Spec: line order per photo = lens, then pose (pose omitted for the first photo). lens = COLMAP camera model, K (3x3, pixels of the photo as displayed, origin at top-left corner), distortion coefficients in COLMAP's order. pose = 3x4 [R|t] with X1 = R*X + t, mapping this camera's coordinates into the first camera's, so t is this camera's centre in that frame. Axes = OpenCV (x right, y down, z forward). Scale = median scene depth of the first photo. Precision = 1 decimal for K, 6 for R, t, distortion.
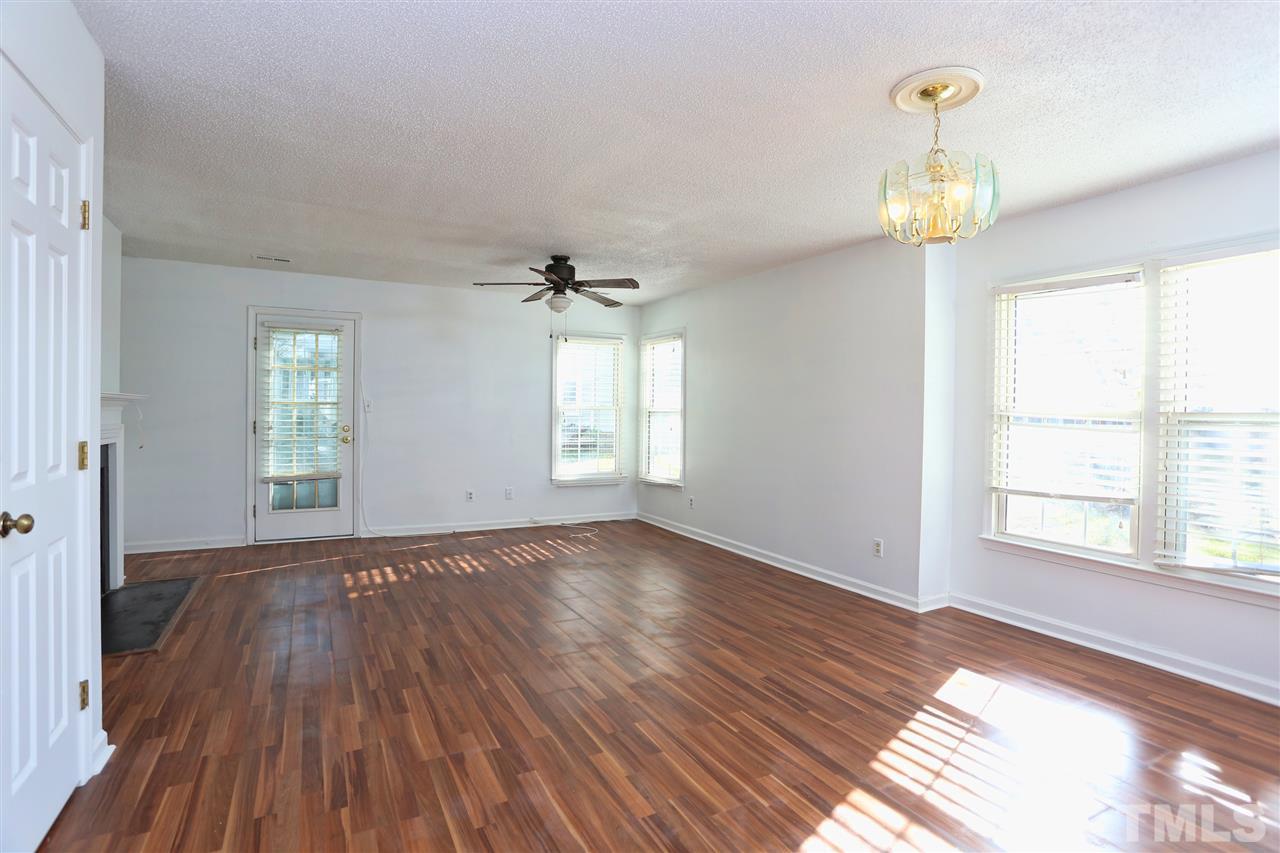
lens RADIAL K [[629.4, 0, 631.4], [0, 629.4, 408.7], [0, 0, 1]] dist [-0.039202, 0.012507]
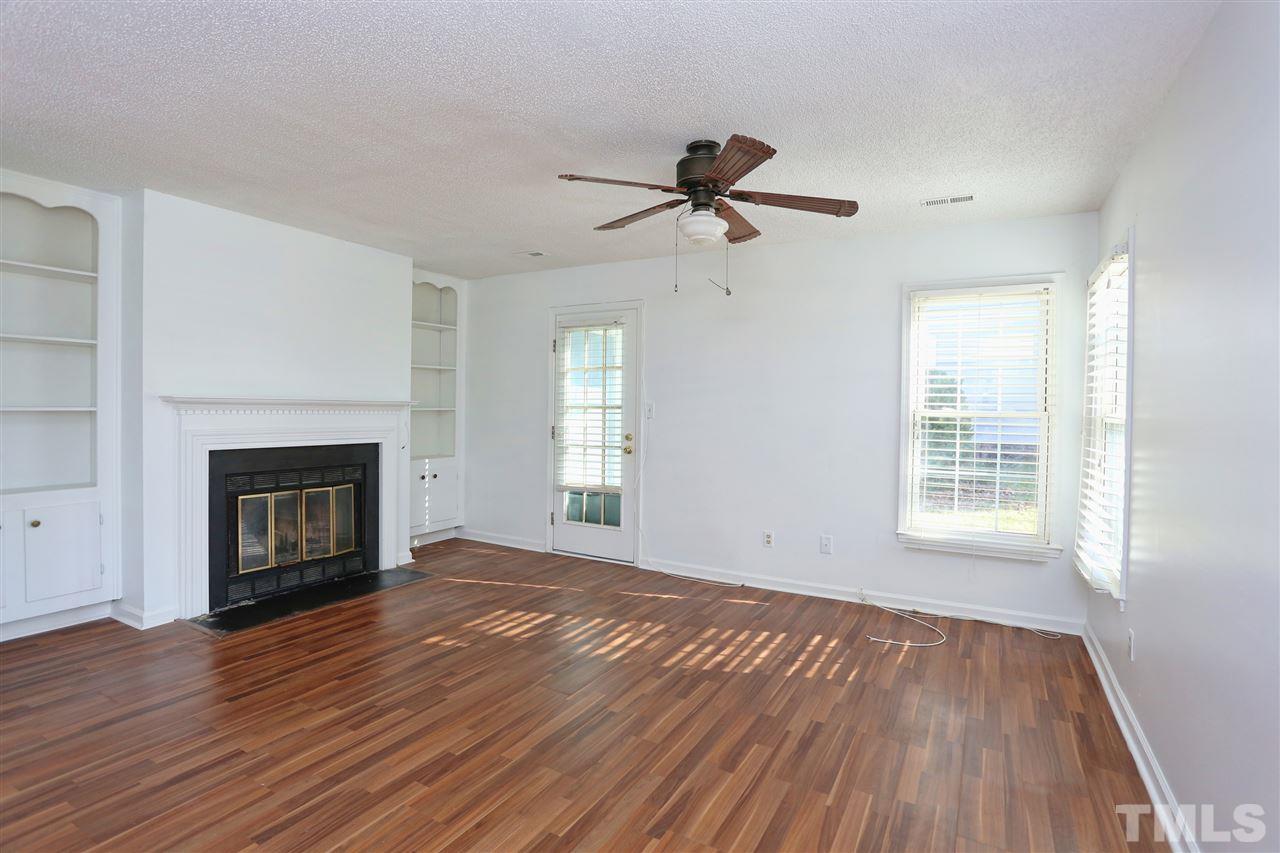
lens RADIAL K [[629.4, 0, 634.1], [0, 629.4, 400.1], [0, 0, 1]] dist [-0.039202, 0.012507]
pose [[0.538270, -0.014793, -0.842643, 0.326372], [-0.005365, 0.999766, -0.020979, -0.000497], [0.842755, 0.015813, 0.538064, 0.642271]]
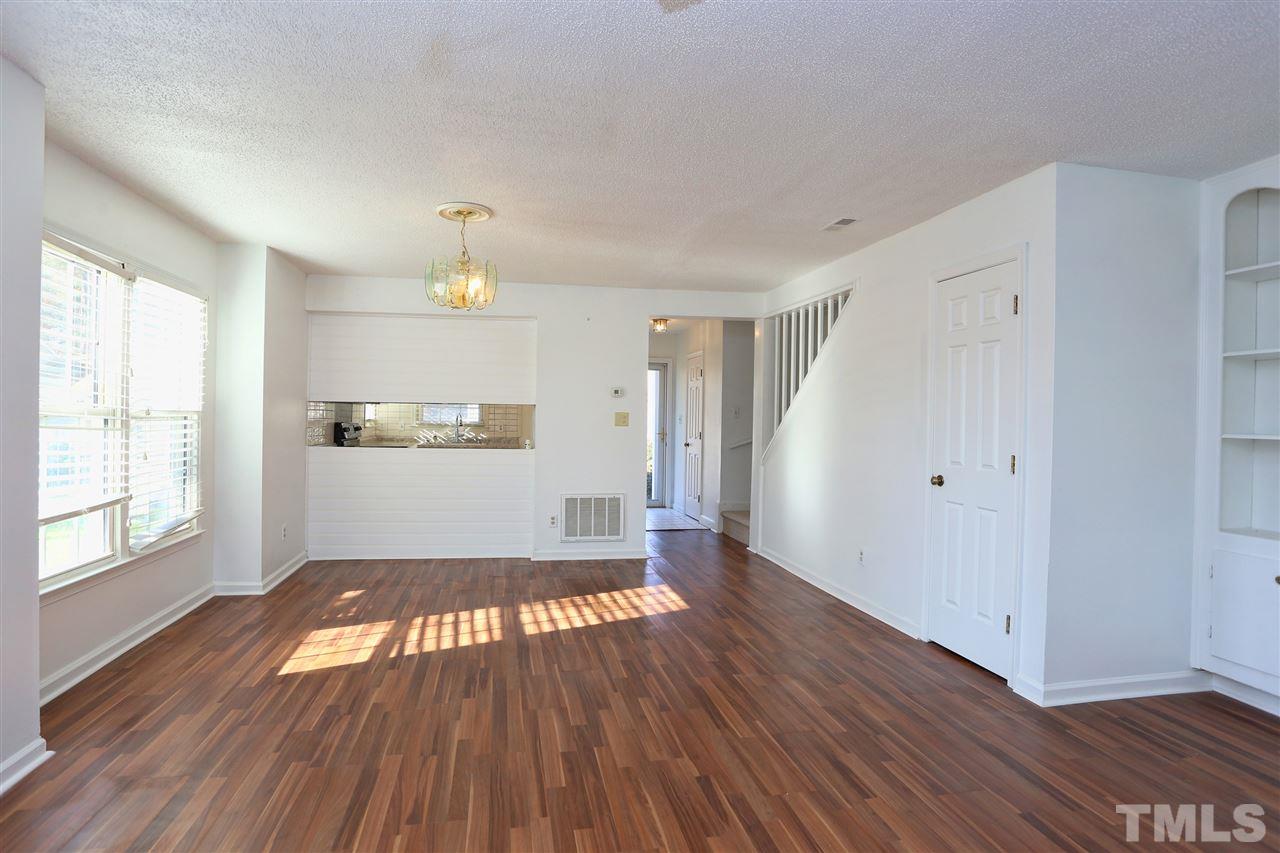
lens RADIAL K [[650.8, 0, 638.1], [0, 650.8, 426.5], [0, 0, 1]] dist [-0.034505, 0.004516]
pose [[-0.962615, -0.031107, 0.269080, -0.171936], [-0.028602, 0.999503, 0.013226, -0.003838], [-0.269358, 0.005035, -0.963027, 1.107442]]
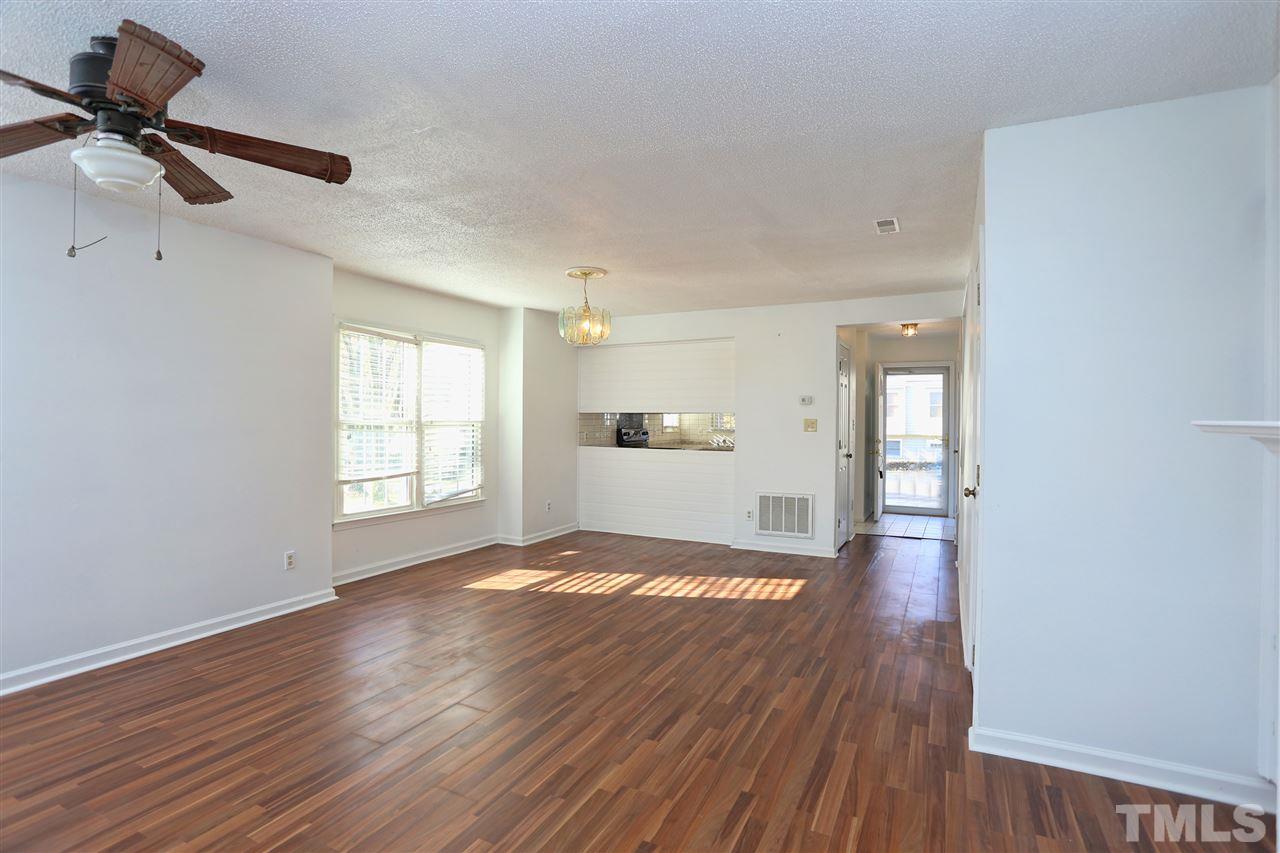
lens RADIAL K [[629.4, 0, 655.9], [0, 629.4, 421.8], [0, 0, 1]] dist [-0.039202, 0.012507]
pose [[-0.609149, -0.020909, 0.792780, -0.614276], [-0.018710, 0.999753, 0.011991, -0.016540], [-0.792835, -0.007528, -0.609389, 0.957544]]
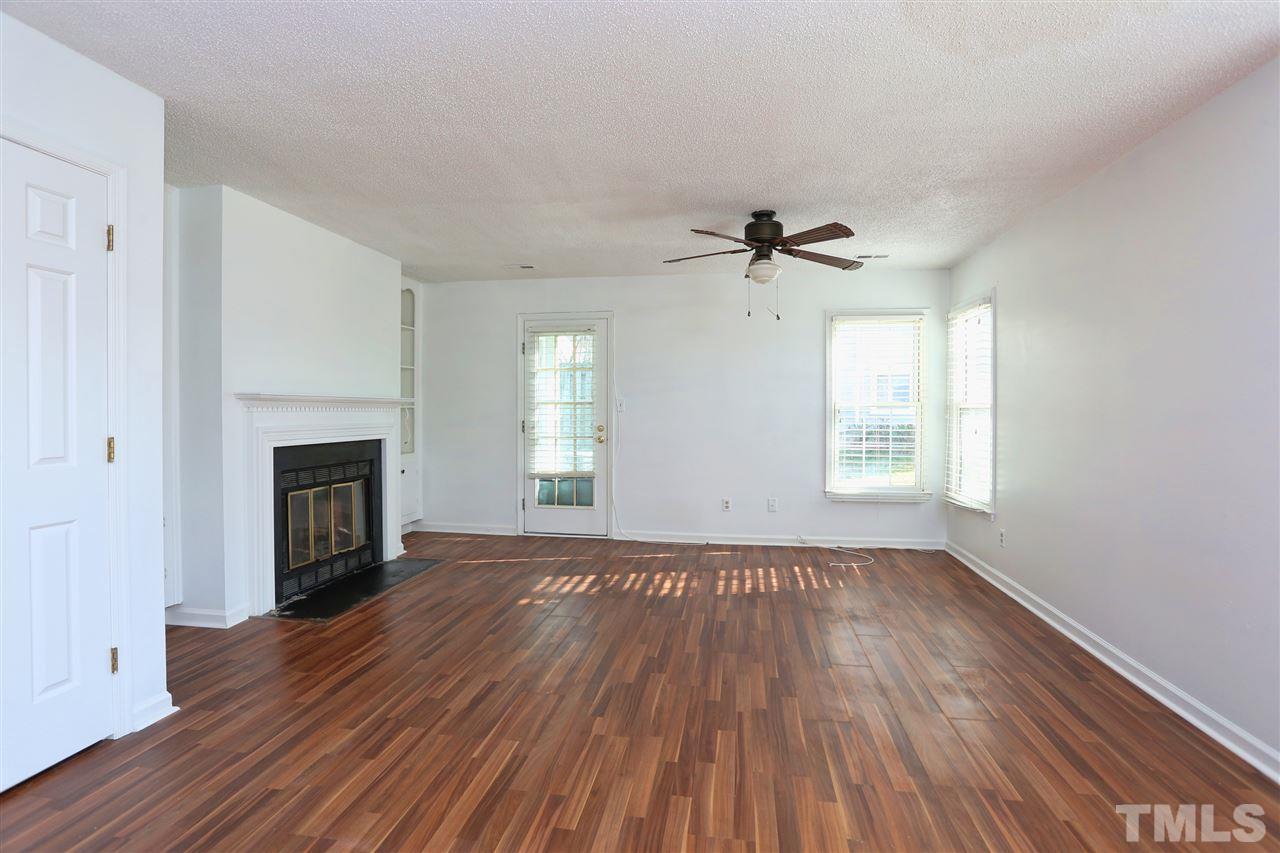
lens RADIAL K [[629.4, 0, 634.8], [0, 629.4, 399.2], [0, 0, 1]] dist [-0.039202, 0.012507]
pose [[0.798798, -0.019755, -0.601274, 0.229191], [0.009583, 0.999752, -0.020116, 0.007493], [0.601522, 0.010307, 0.798789, 0.271406]]
